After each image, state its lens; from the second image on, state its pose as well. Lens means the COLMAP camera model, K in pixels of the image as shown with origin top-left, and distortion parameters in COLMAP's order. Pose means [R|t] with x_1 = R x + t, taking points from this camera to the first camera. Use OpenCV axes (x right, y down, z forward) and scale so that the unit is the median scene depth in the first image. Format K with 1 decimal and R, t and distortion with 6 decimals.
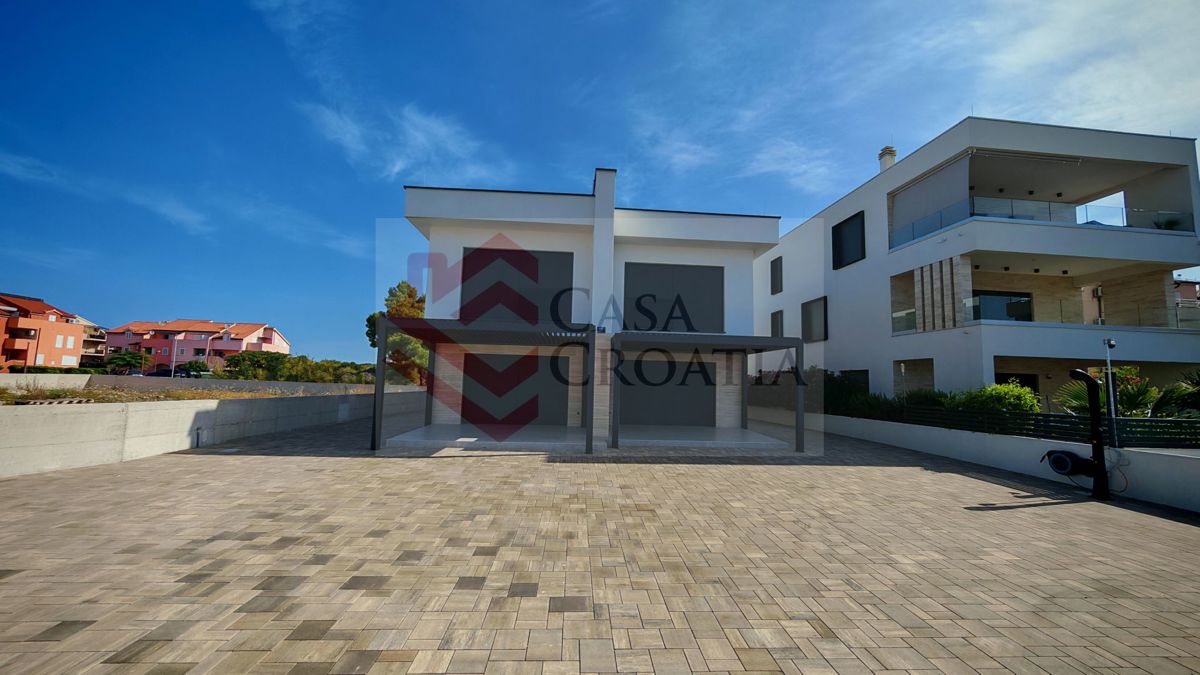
lens RADIAL K [[446.6, 0, 600.0], [0, 446.6, 337.5], [0, 0, 1]] dist [-0.002942, -0.000272]
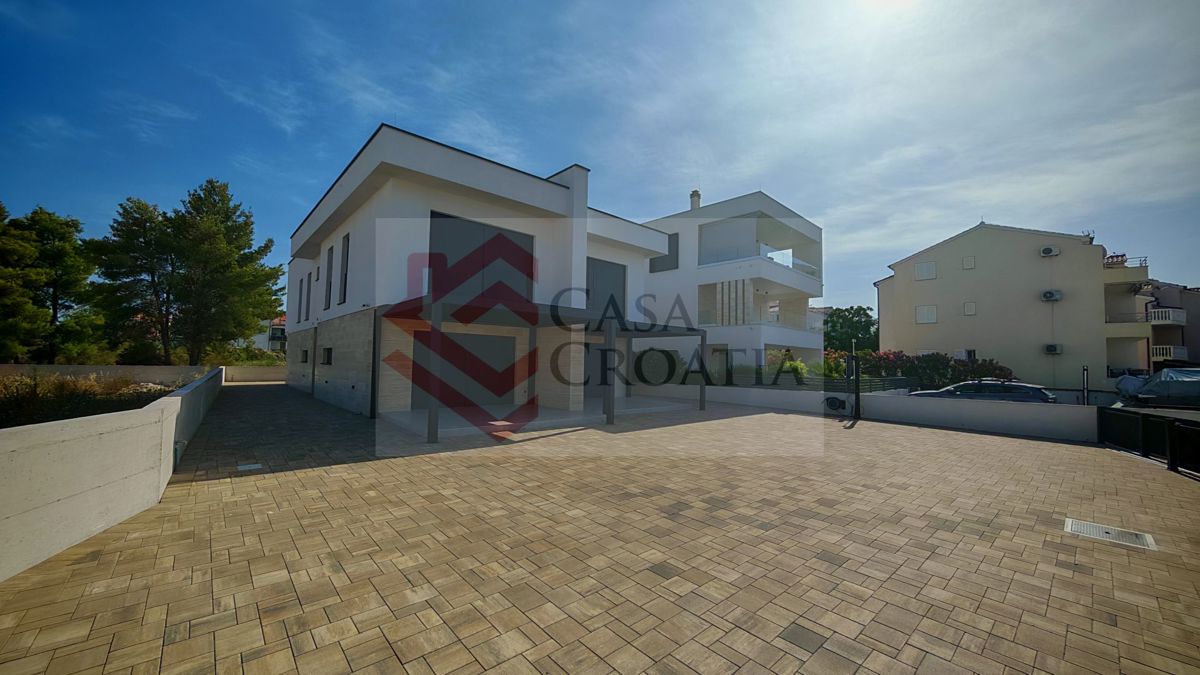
lens RADIAL K [[442.1, 0, 600.0], [0, 442.1, 337.5], [0, 0, 1]] dist [0.000063, -0.000012]
pose [[0.788123, 0.023581, 0.615067, -0.542706], [-0.062035, 0.997221, 0.041257, -0.010043], [-0.612384, -0.070671, 0.787395, 0.079902]]
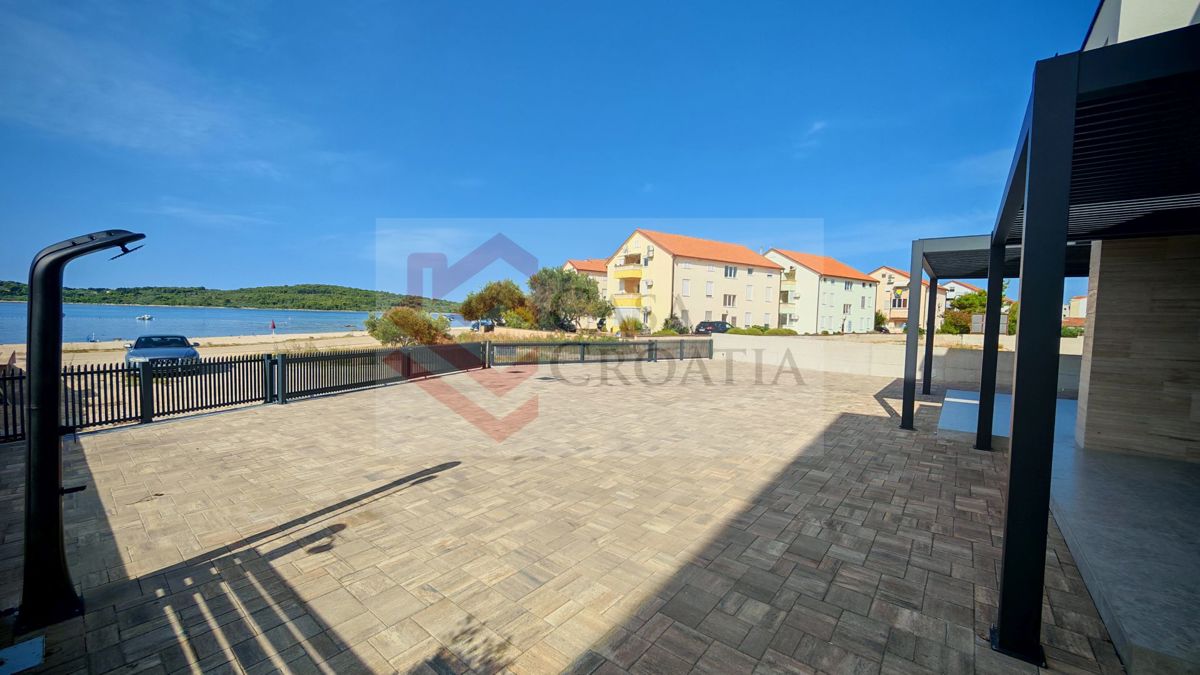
lens RADIAL K [[446.6, 0, 600.0], [0, 446.6, 337.5], [0, 0, 1]] dist [-0.002942, -0.000272]
pose [[-0.674134, -0.011984, -0.738512, 0.575801], [0.031166, 0.998516, -0.044653, 0.096708], [0.737951, -0.053118, -0.672760, 0.801519]]
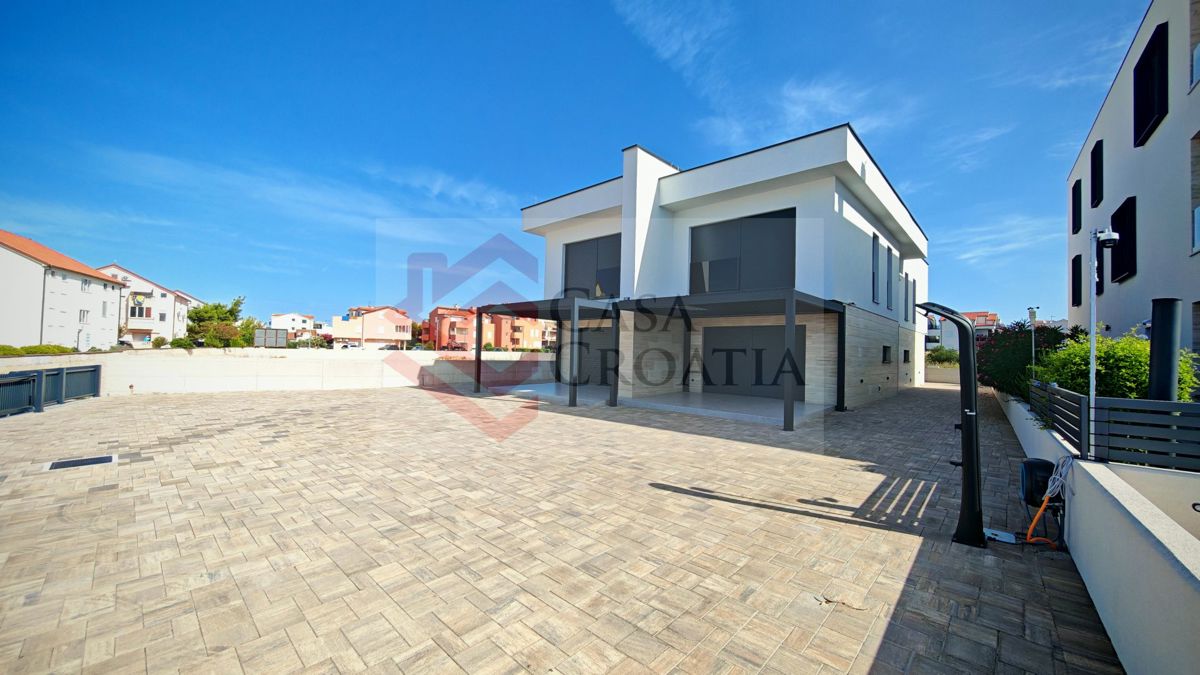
lens RADIAL K [[446.6, 0, 600.0], [0, 446.6, 337.5], [0, 0, 1]] dist [-0.002942, -0.000272]
pose [[0.692806, -0.031540, -0.720433, 0.635675], [0.066476, 0.997582, 0.020254, 0.040841], [0.718053, -0.061923, 0.693228, 0.171249]]
